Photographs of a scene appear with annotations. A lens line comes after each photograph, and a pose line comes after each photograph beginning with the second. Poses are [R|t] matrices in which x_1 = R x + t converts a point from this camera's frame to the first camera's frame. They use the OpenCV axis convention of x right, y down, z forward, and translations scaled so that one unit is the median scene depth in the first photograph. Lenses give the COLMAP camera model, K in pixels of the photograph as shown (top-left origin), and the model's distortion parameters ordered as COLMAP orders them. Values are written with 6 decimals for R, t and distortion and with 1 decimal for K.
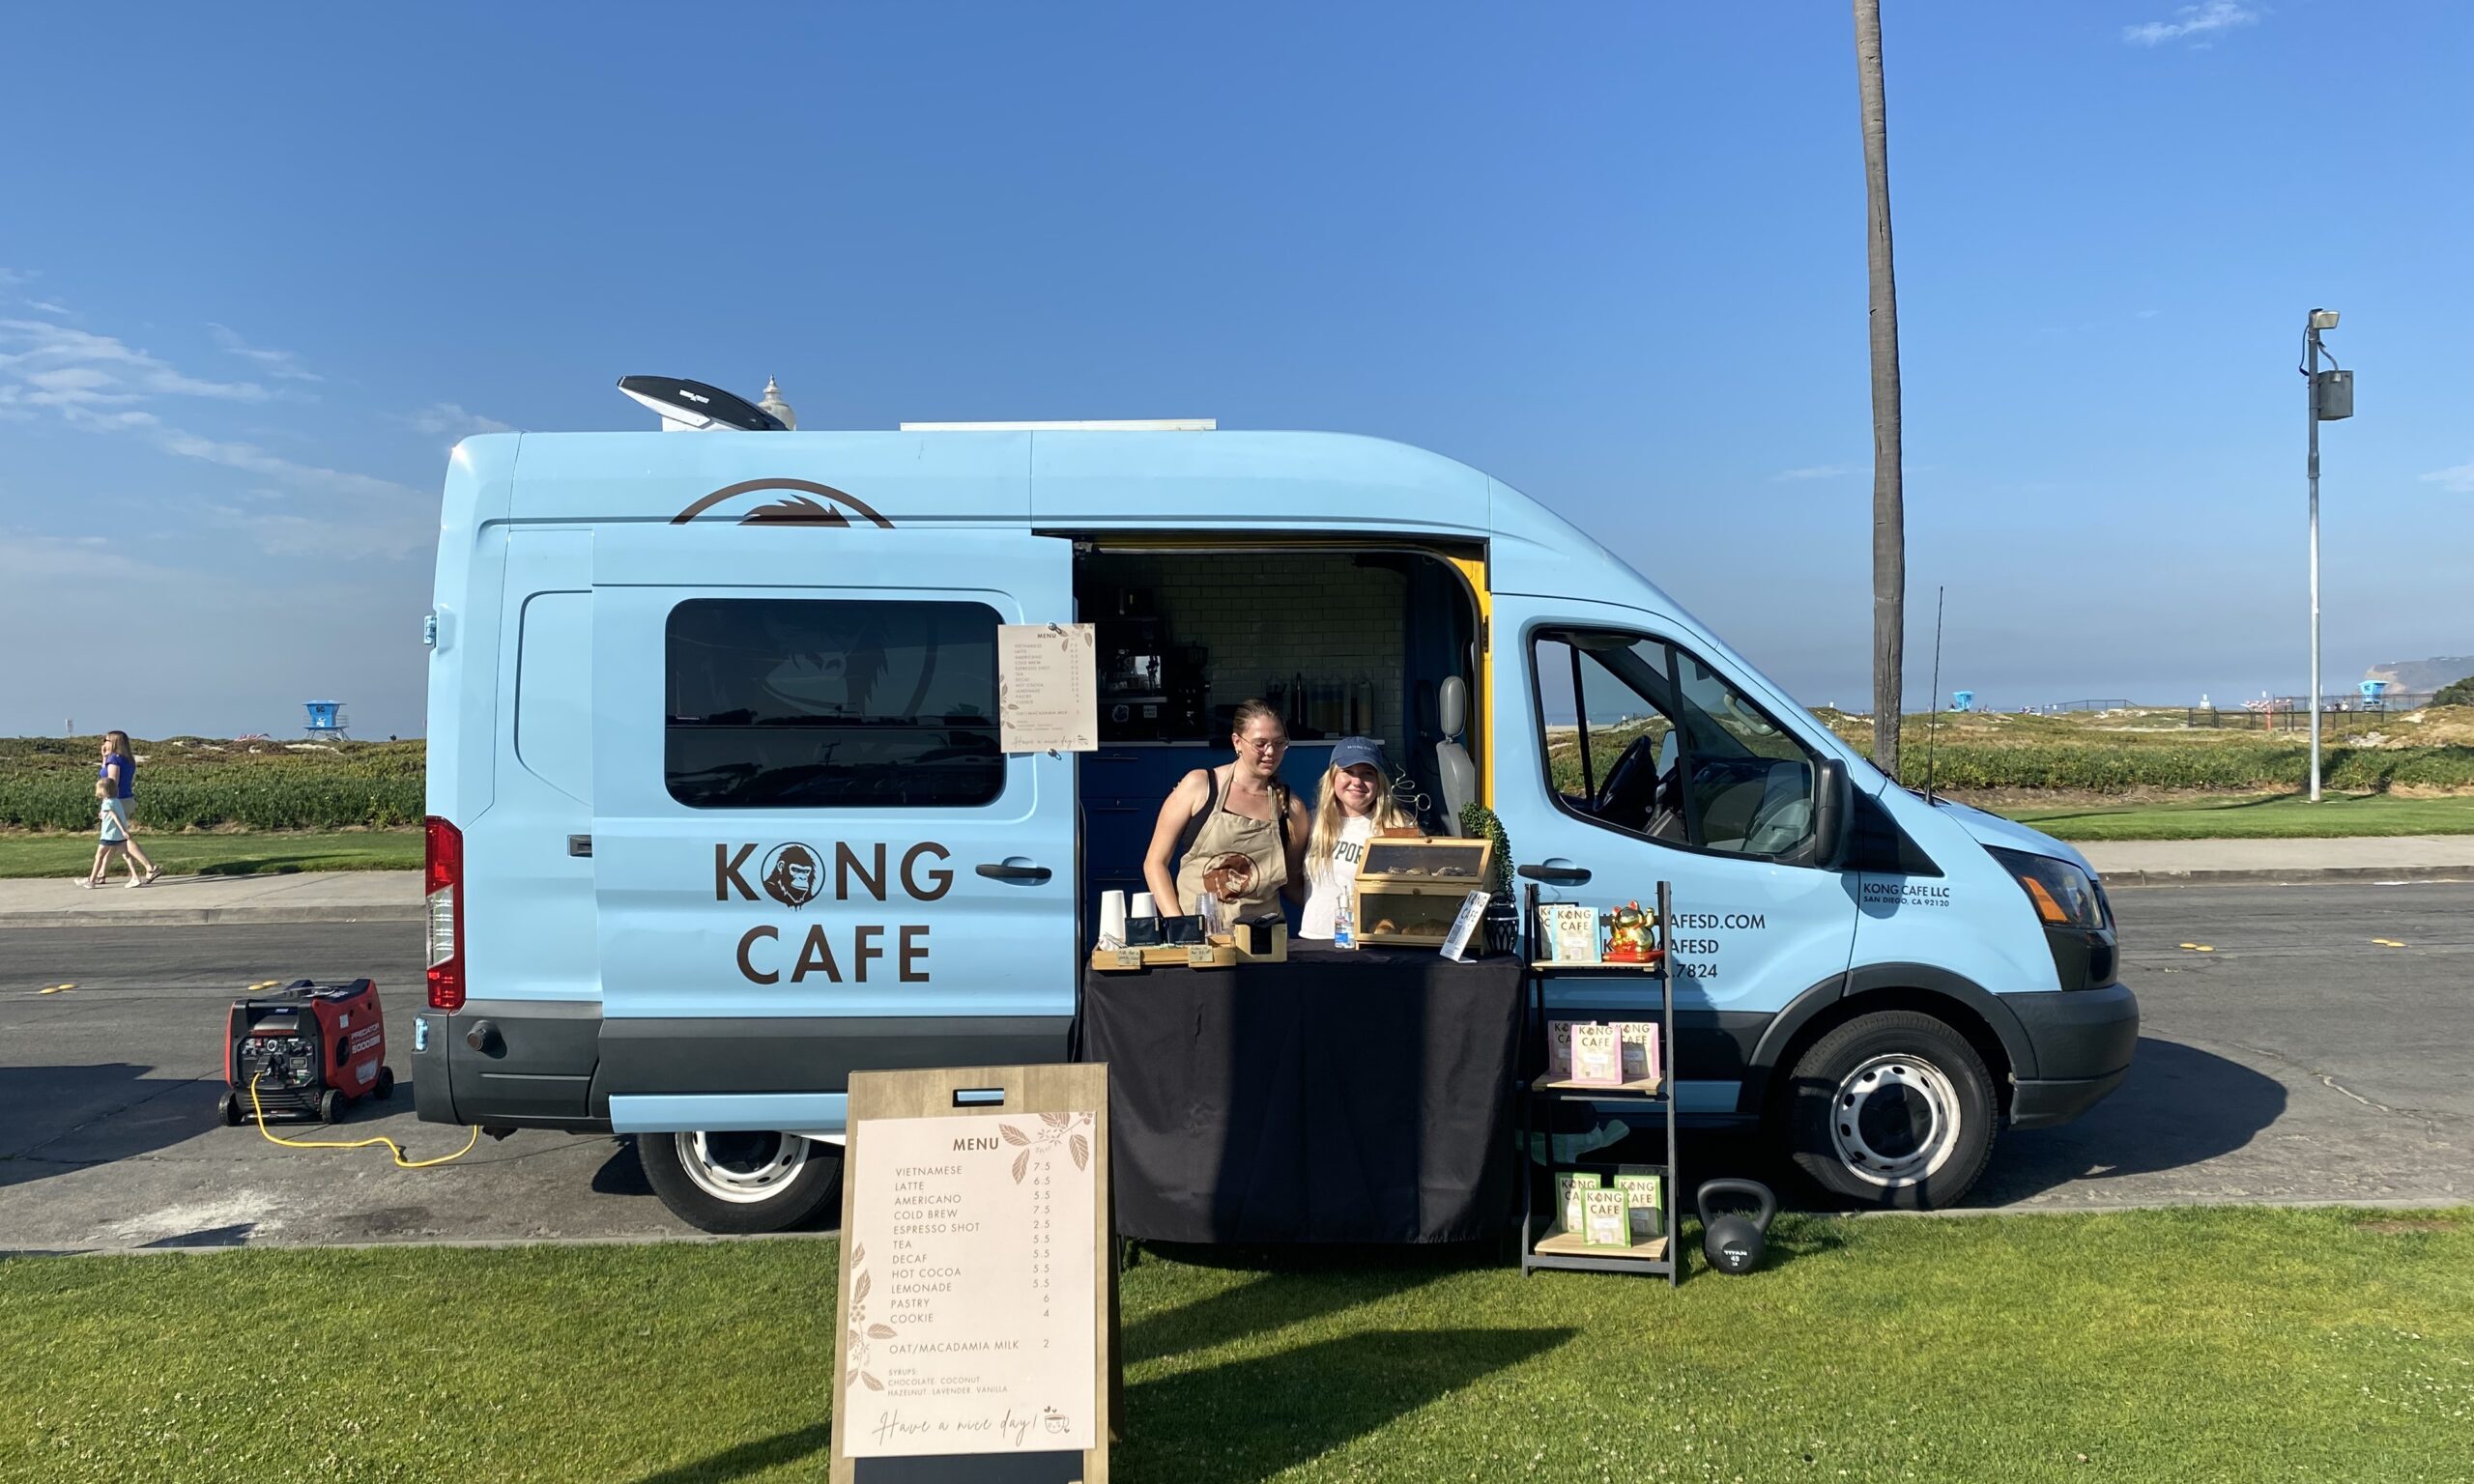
lens RADIAL K [[1836.2, 0, 1237.0], [0, 1836.2, 742.0], [0, 0, 1]] dist [0.004078, 0.001207]
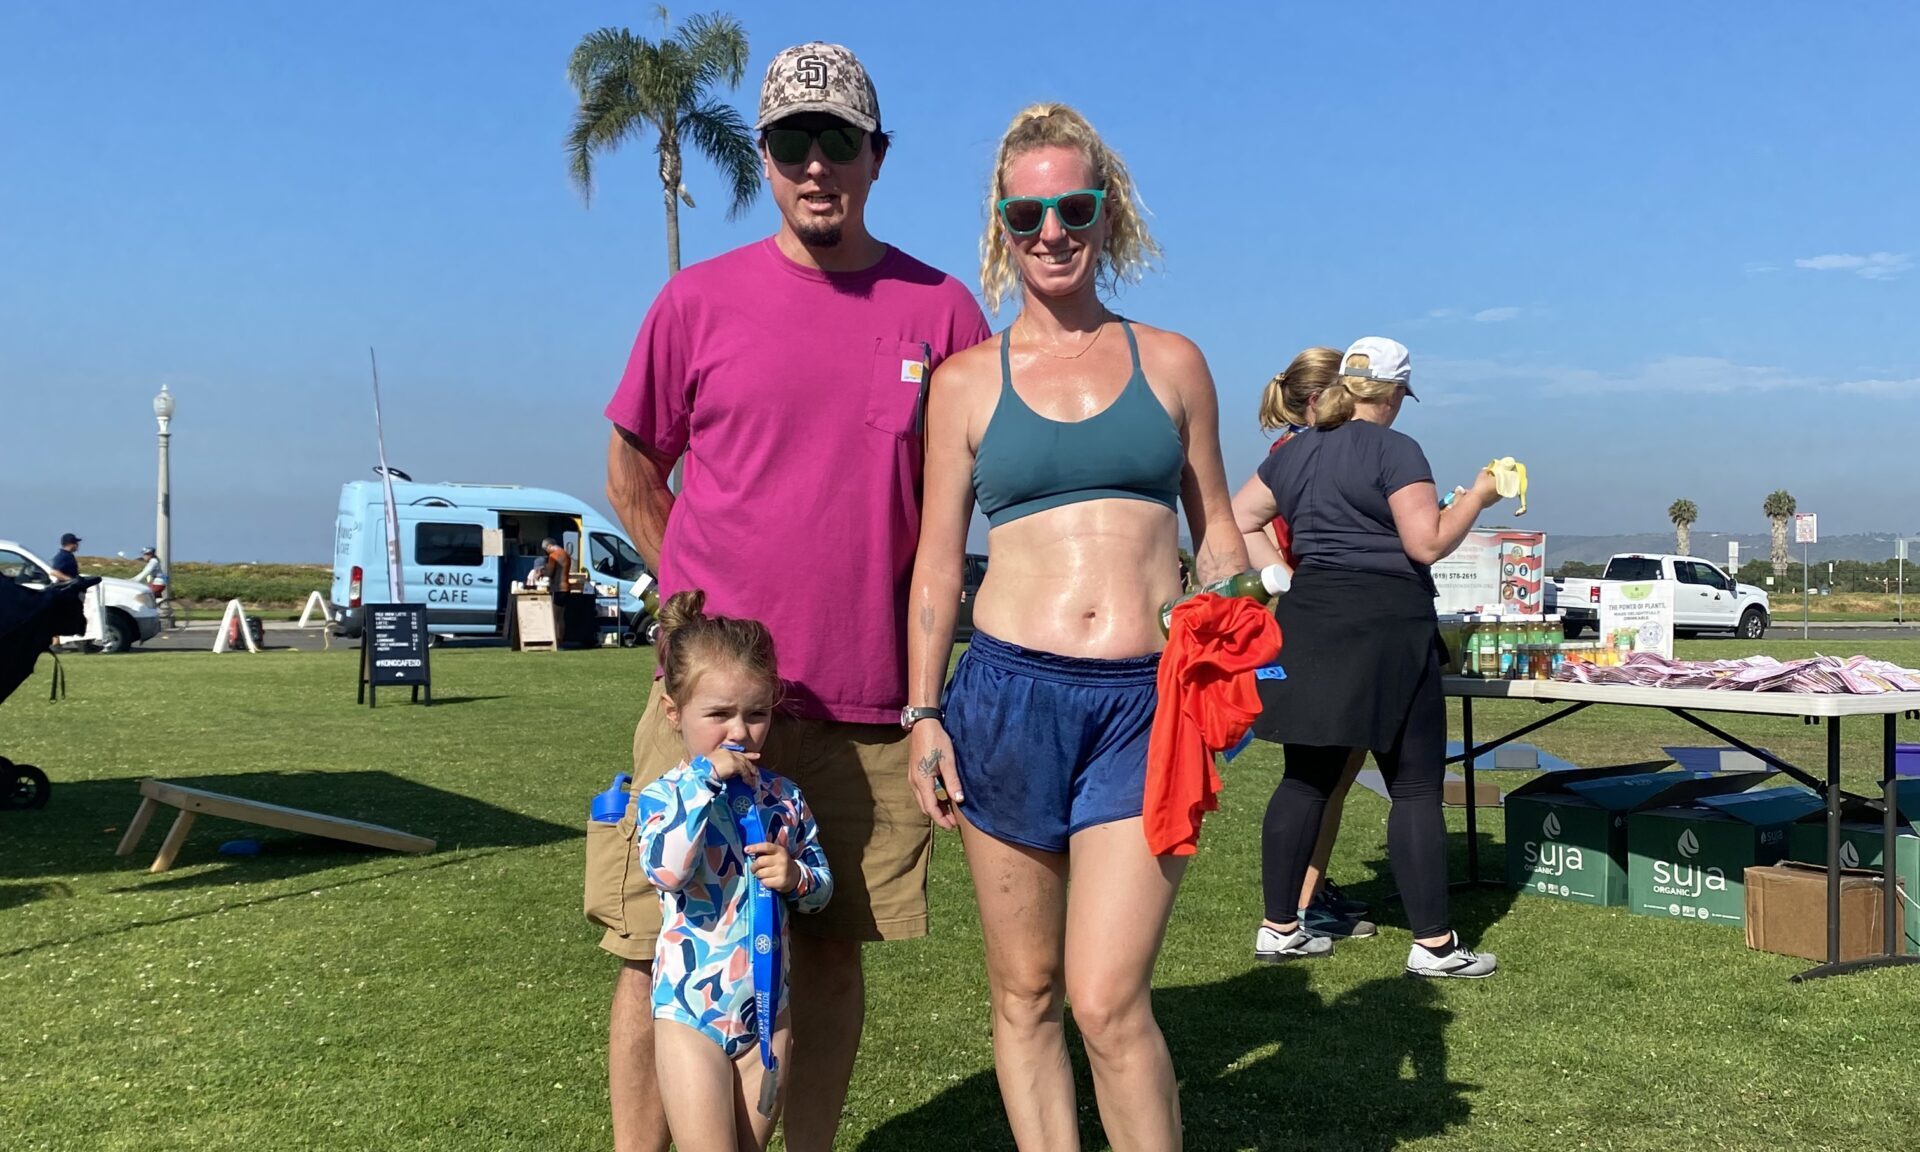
lens RADIAL K [[1891.1, 0, 960.0], [0, 1891.1, 576.0], [0, 0, 1]] dist [0.084688, -0.274499]
pose [[0.891156, 0.020308, 0.453242, -1.282207], [-0.015346, 0.999775, -0.014624, 0.114765], [-0.453437, 0.006076, 0.891268, -4.060831]]
